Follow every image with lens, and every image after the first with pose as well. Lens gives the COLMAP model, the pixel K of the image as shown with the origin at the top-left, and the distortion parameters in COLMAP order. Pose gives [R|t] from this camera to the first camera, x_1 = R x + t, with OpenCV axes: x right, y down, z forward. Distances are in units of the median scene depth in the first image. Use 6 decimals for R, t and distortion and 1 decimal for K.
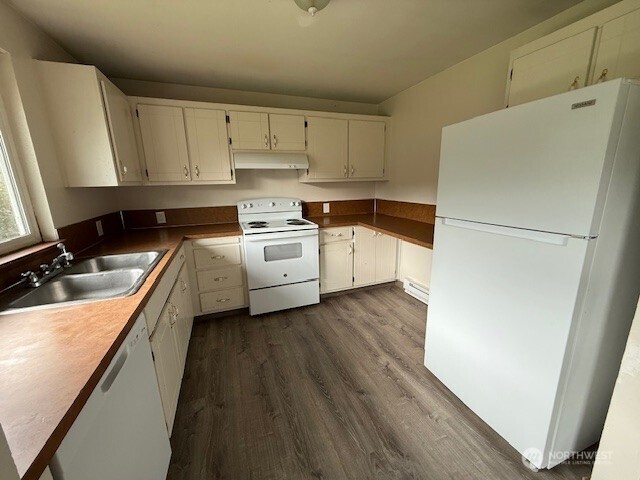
lens RADIAL K [[253.9, 0, 321.2], [0, 253.9, 240.5], [0, 0, 1]] dist [-0.002823, -0.000587]
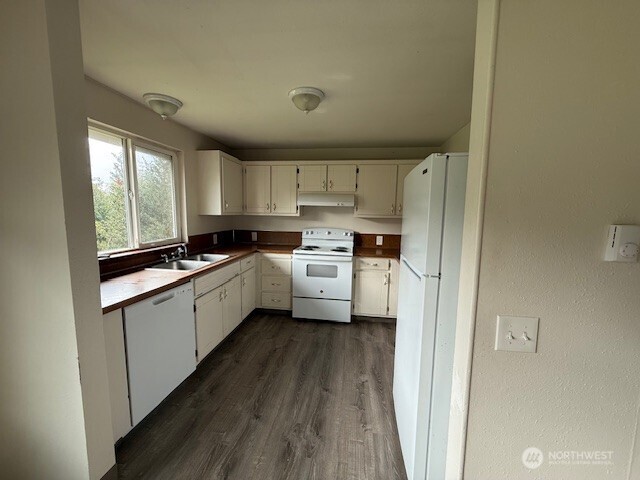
lens RADIAL K [[253.9, 0, 316.9], [0, 253.9, 237.3], [0, 0, 1]] dist [-0.002823, -0.000587]
pose [[0.874936, 0.082440, -0.477169, 0.420023], [-0.143153, 0.985393, -0.092240, -0.001142], [0.462595, 0.149012, 0.873957, -0.124356]]
